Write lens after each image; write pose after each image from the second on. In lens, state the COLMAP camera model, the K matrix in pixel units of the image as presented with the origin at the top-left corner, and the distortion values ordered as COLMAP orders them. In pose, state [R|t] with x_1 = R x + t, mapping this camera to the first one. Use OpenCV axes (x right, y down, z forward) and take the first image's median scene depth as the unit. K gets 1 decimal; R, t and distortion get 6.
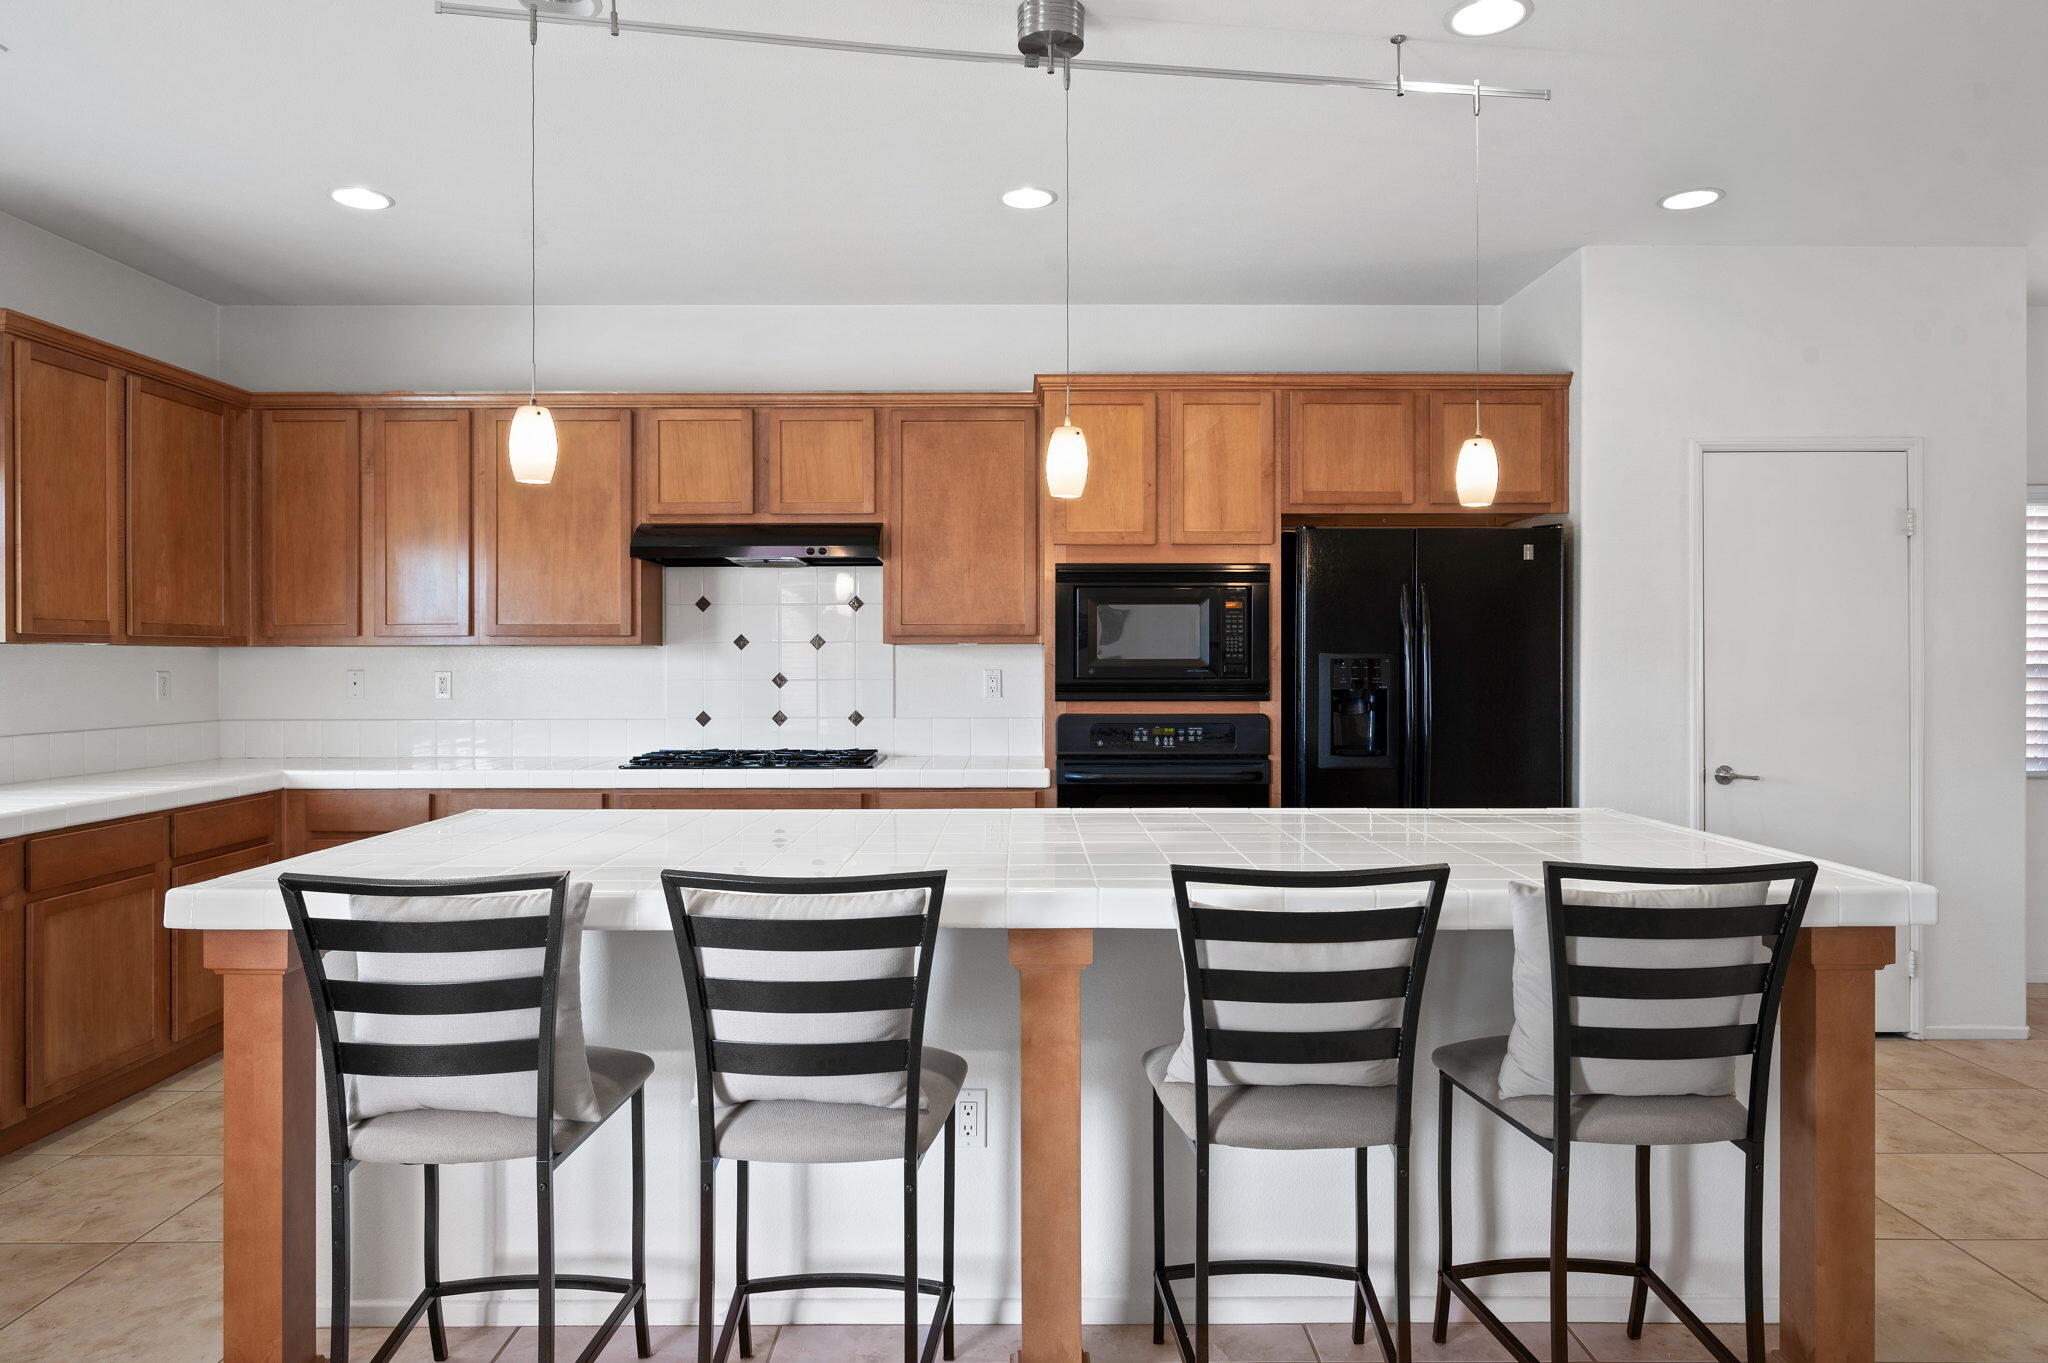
lens RADIAL K [[1266.6, 0, 1033.6], [0, 1266.6, 663.7], [0, 0, 1]] dist [-0.001911, -0.000215]
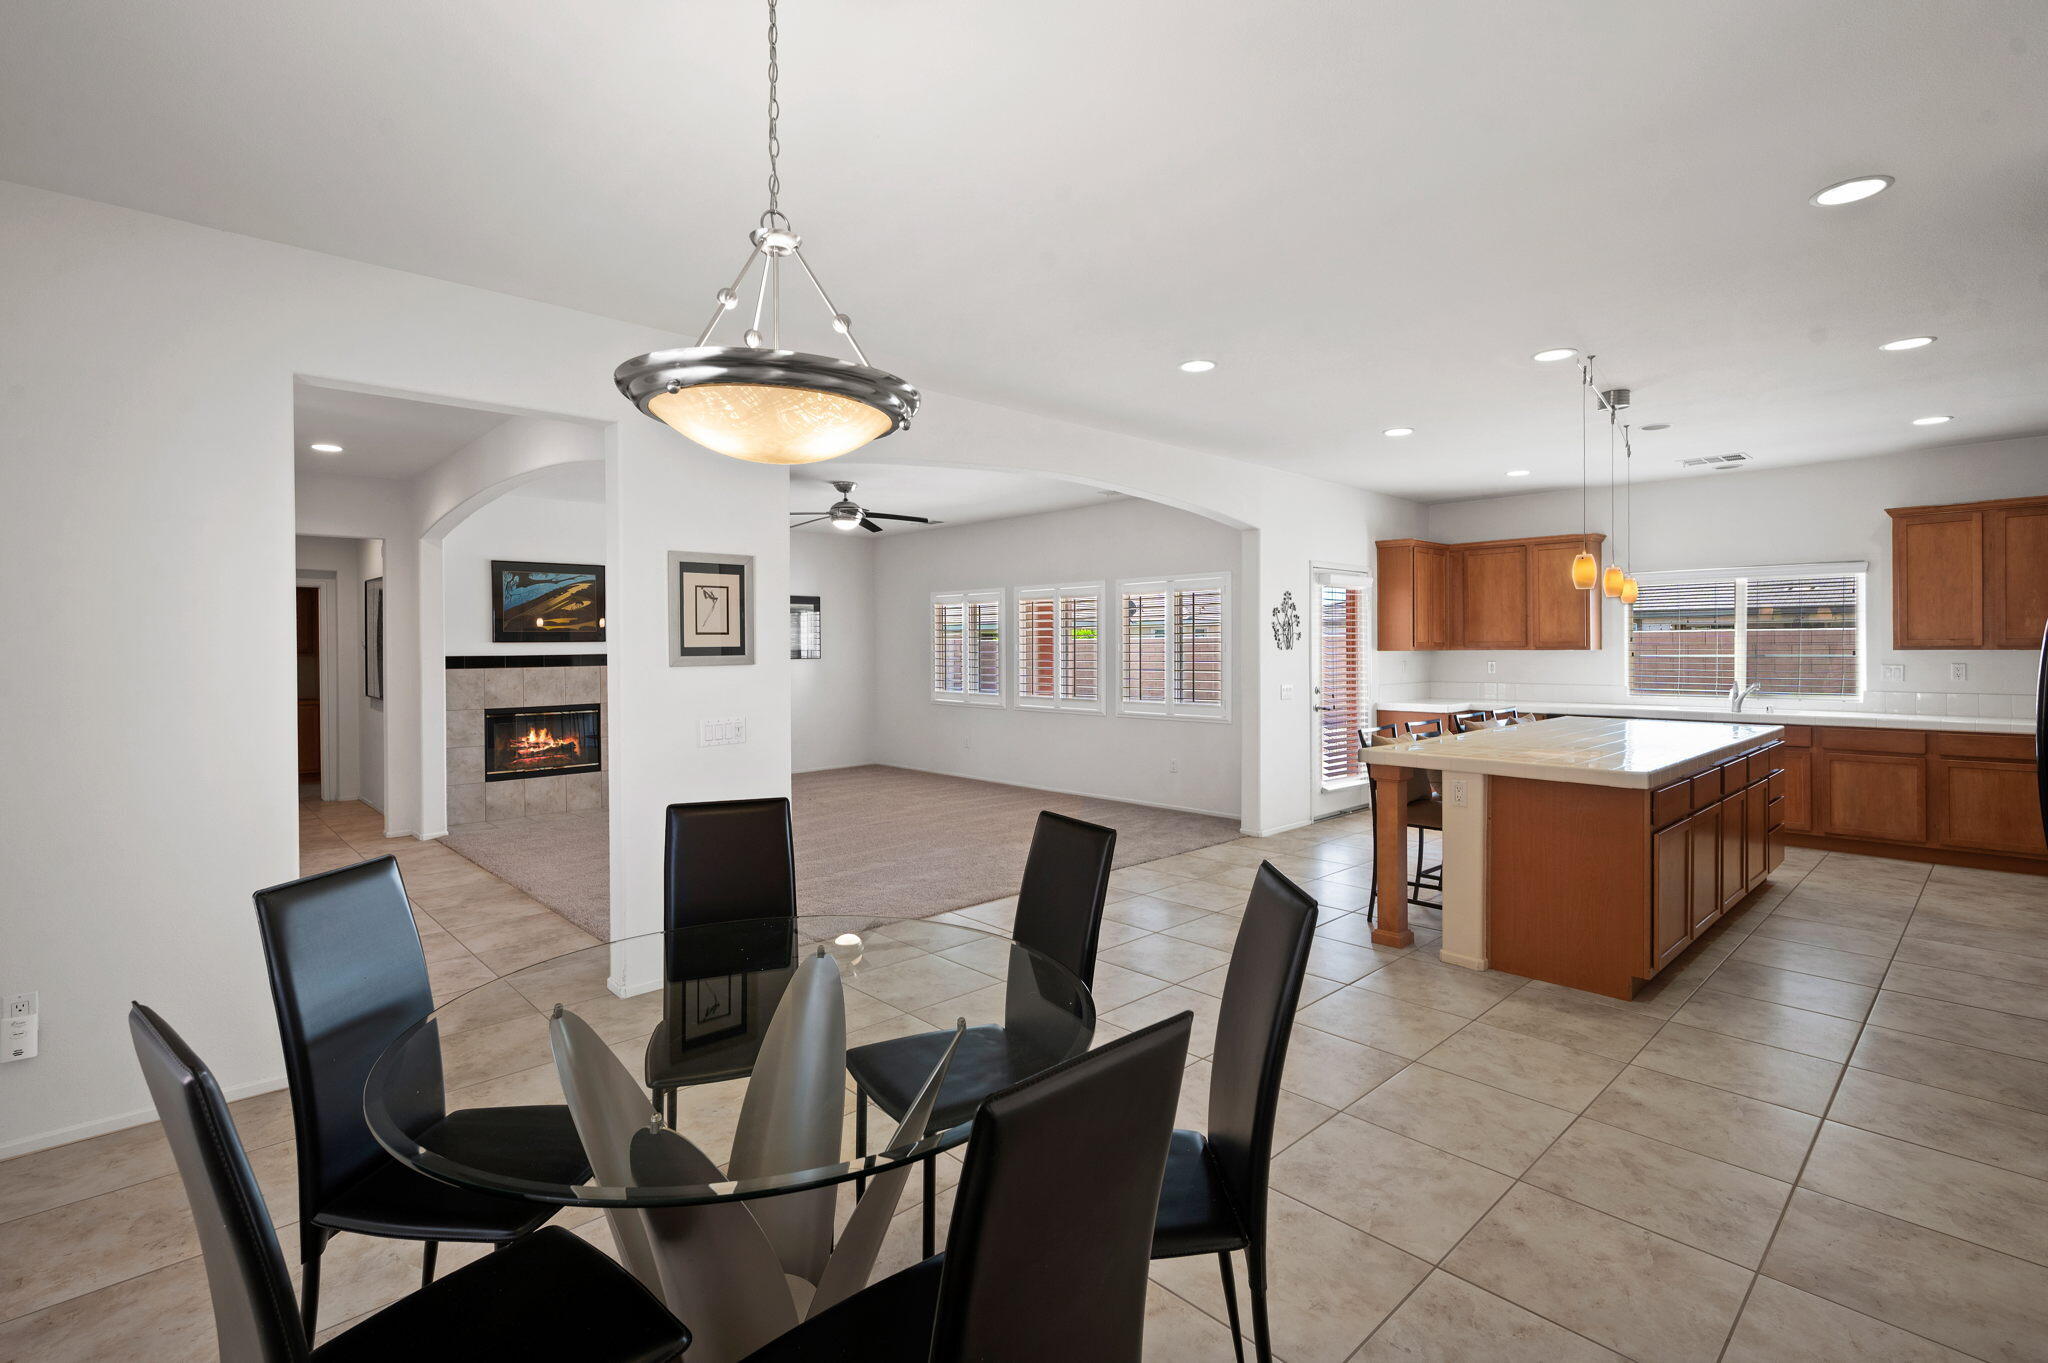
lens RADIAL K [[936.1, 0, 1041.7], [0, 936.1, 649.2], [0, 0, 1]] dist [0.003321, -0.001151]
pose [[-0.721317, 0.007751, -0.692562, 1.267978], [0.007228, 0.999967, 0.003663, -0.030560], [0.692568, -0.002364, -0.721349, 0.954012]]
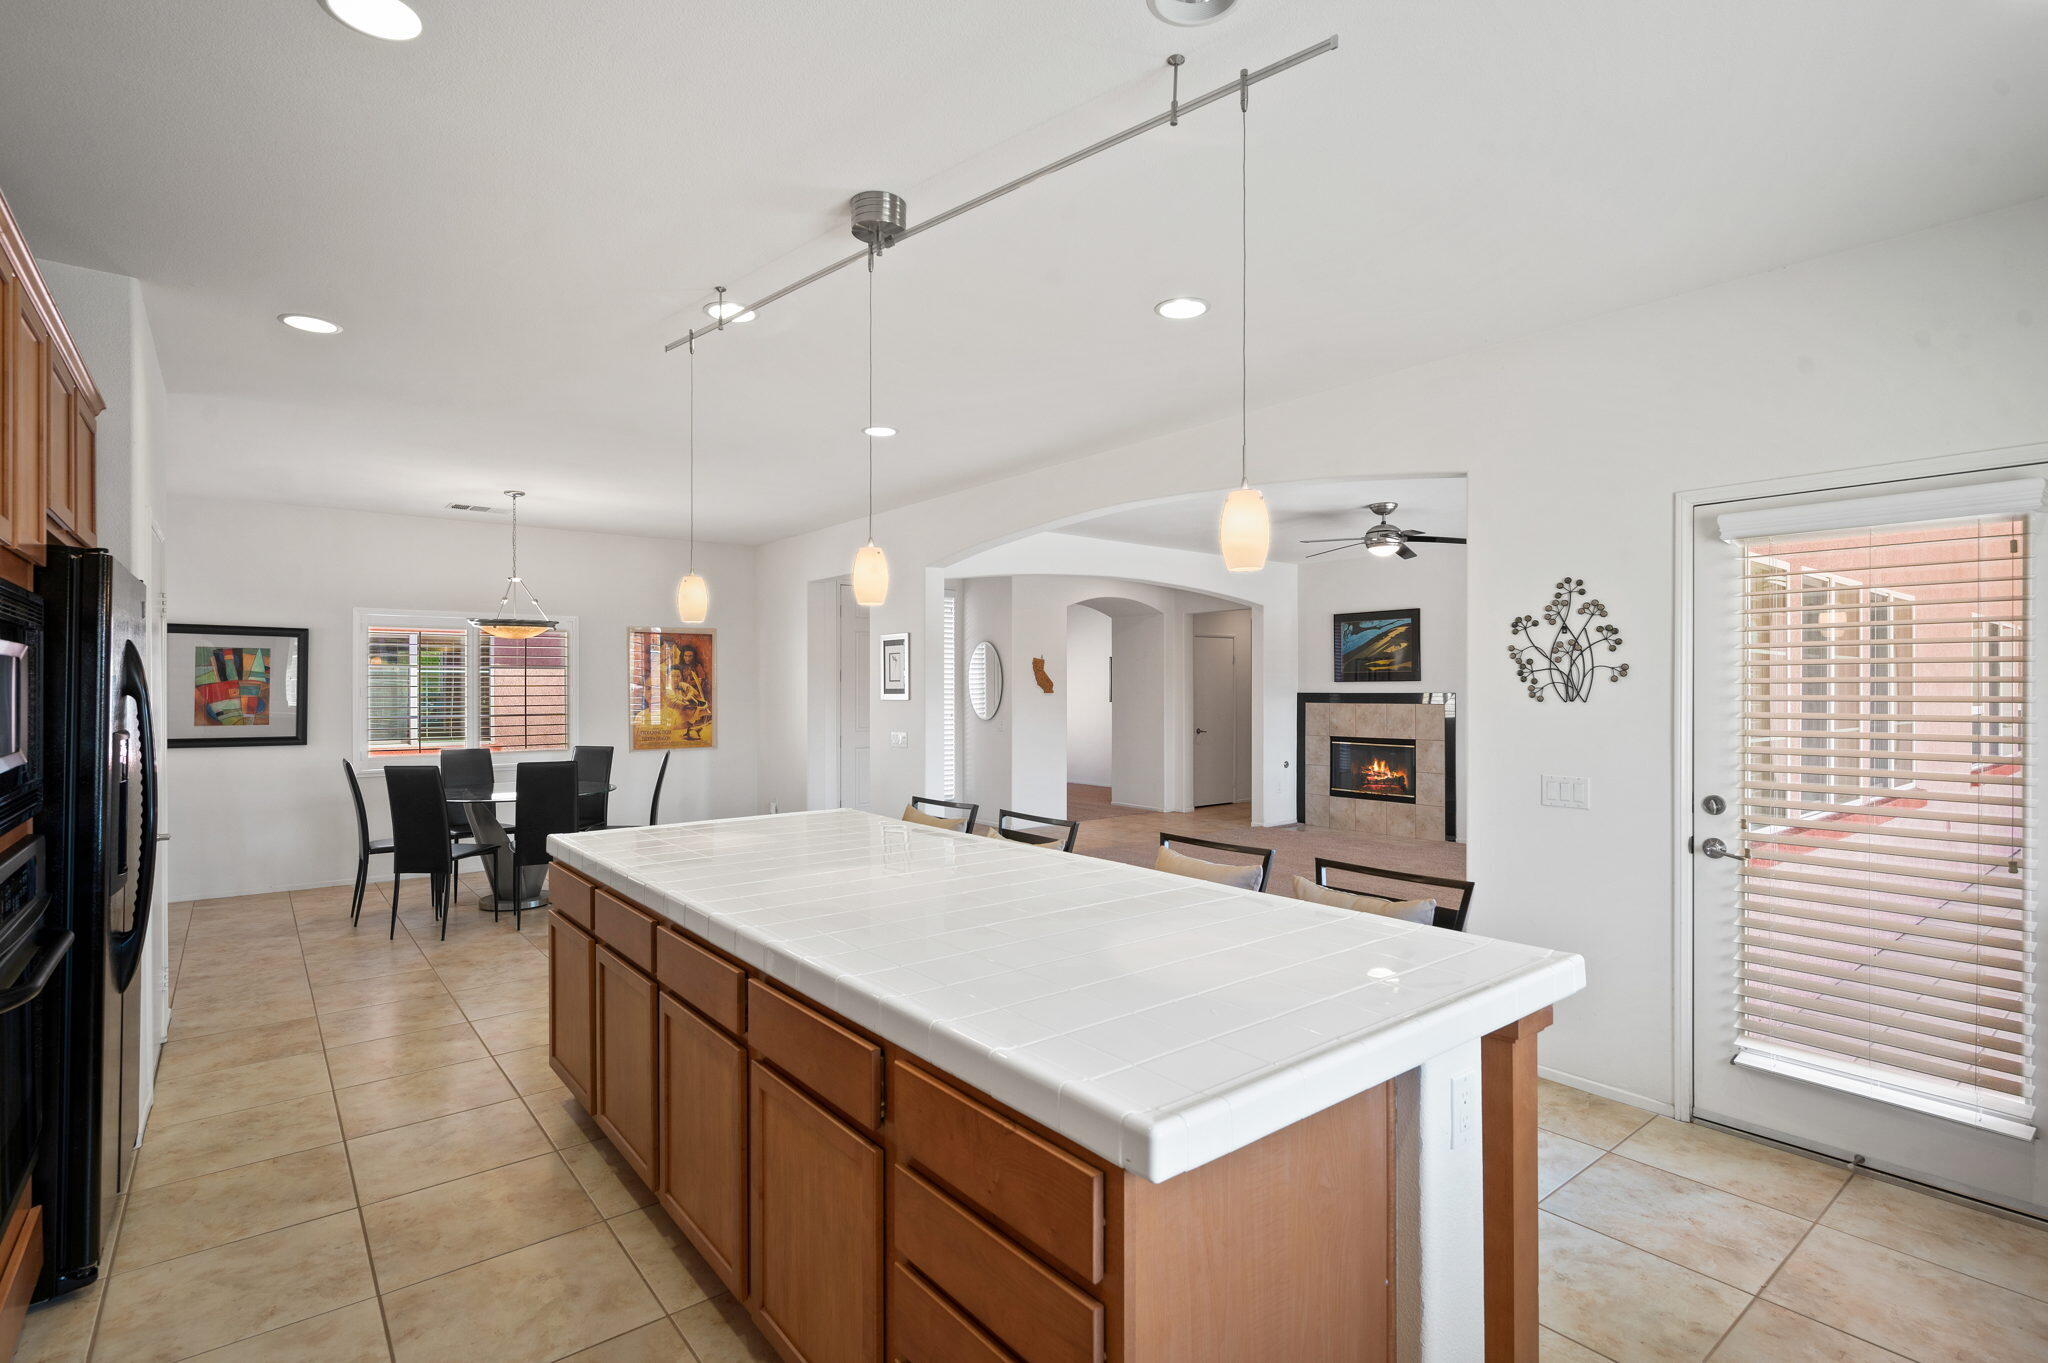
lens RADIAL K [[992.0, 0, 1033.8], [0, 992.0, 682.4], [0, 0, 1]] dist [0.000848, 0.000586]
pose [[-0.626189, 0.004233, 0.779660, -0.519802], [0.001055, 0.999989, -0.004582, -0.033413], [-0.779671, -0.002047, -0.626186, 0.924401]]
